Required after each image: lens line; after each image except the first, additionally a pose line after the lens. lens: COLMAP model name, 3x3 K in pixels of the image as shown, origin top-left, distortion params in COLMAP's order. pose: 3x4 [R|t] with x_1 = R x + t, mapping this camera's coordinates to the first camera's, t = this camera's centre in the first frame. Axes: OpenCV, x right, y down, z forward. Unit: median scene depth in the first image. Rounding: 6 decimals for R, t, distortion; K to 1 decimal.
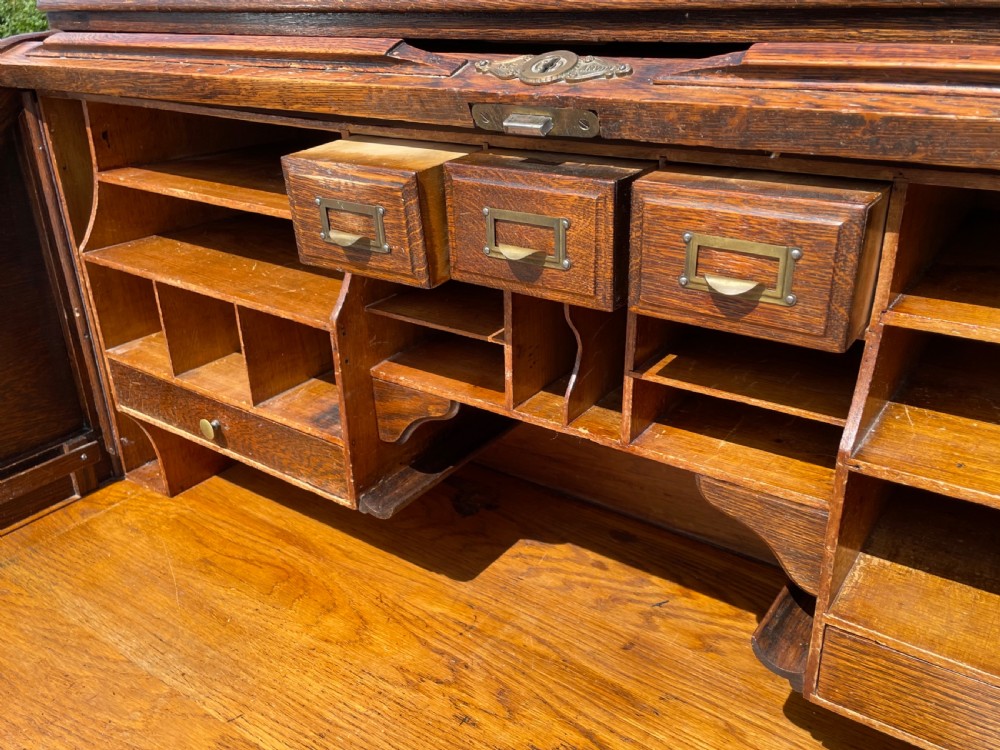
lens RADIAL K [[866.5, 0, 504.1], [0, 866.5, 375.7], [0, 0, 1]] dist [0.051075, -0.030063]
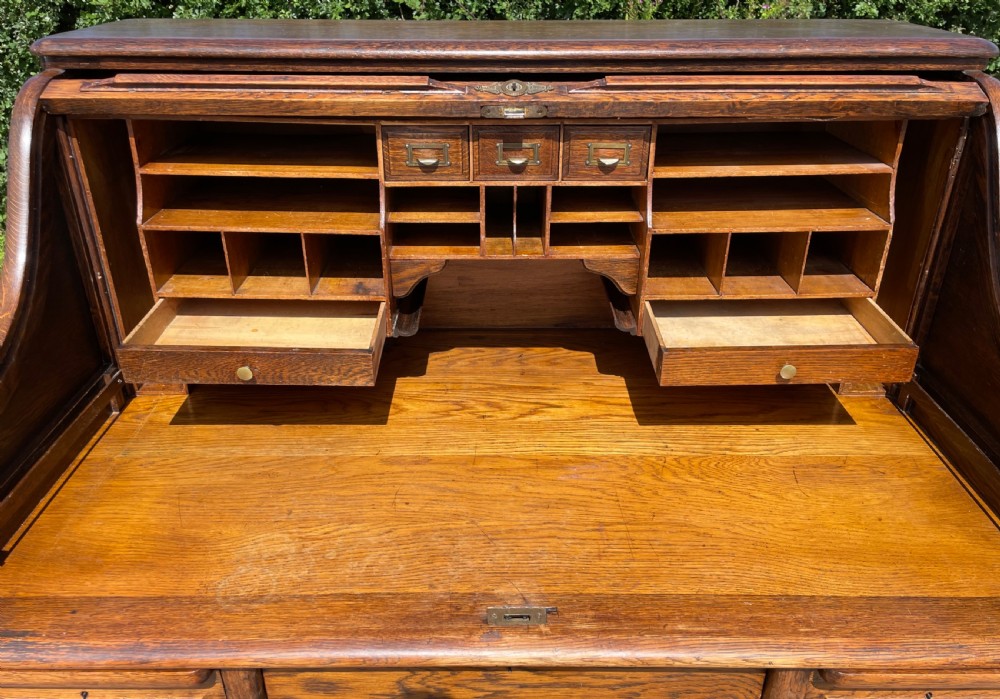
lens RADIAL K [[786.8, 0, 500.3], [0, 786.8, 373.3], [0, 0, 1]] dist [0.067781, -0.062391]
pose [[0.812132, -0.254525, 0.525032, -0.885078], [0.218265, 0.967033, 0.131180, 0.064602], [-0.541112, 0.008061, 0.840912, -0.512576]]
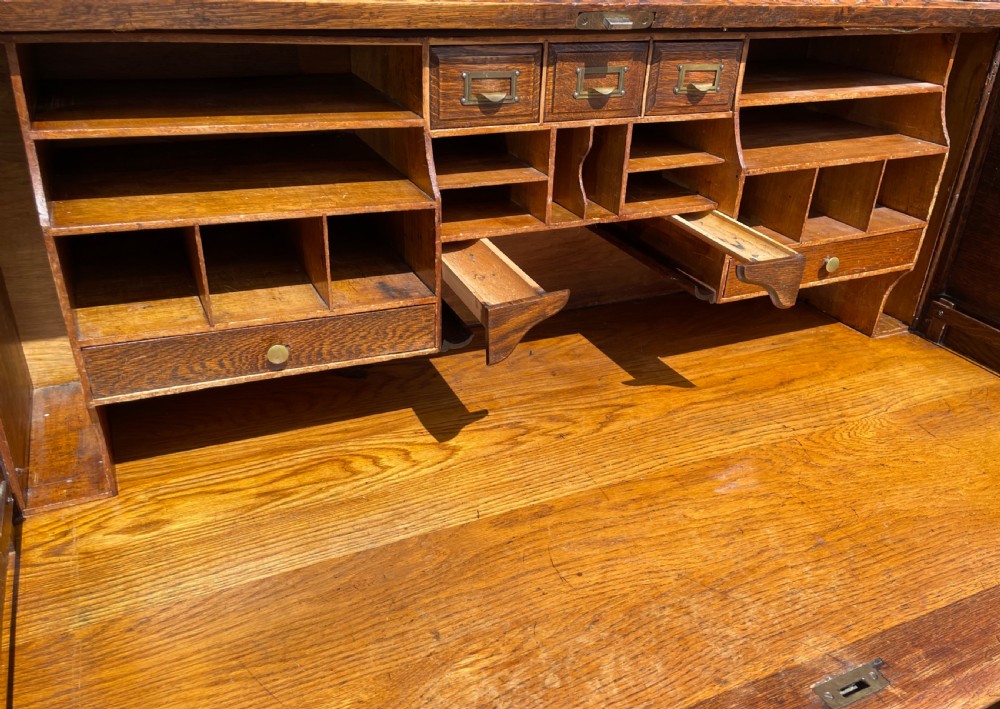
lens RADIAL K [[813.5, 0, 514.4], [0, 813.5, 381.3], [0, 0, 1]] dist [0.066531, -0.077219]
pose [[0.483348, -0.384801, 0.786322, -1.109940], [0.305318, 0.915914, 0.260542, -0.088476], [-0.820461, 0.114146, 0.560192, 0.239005]]
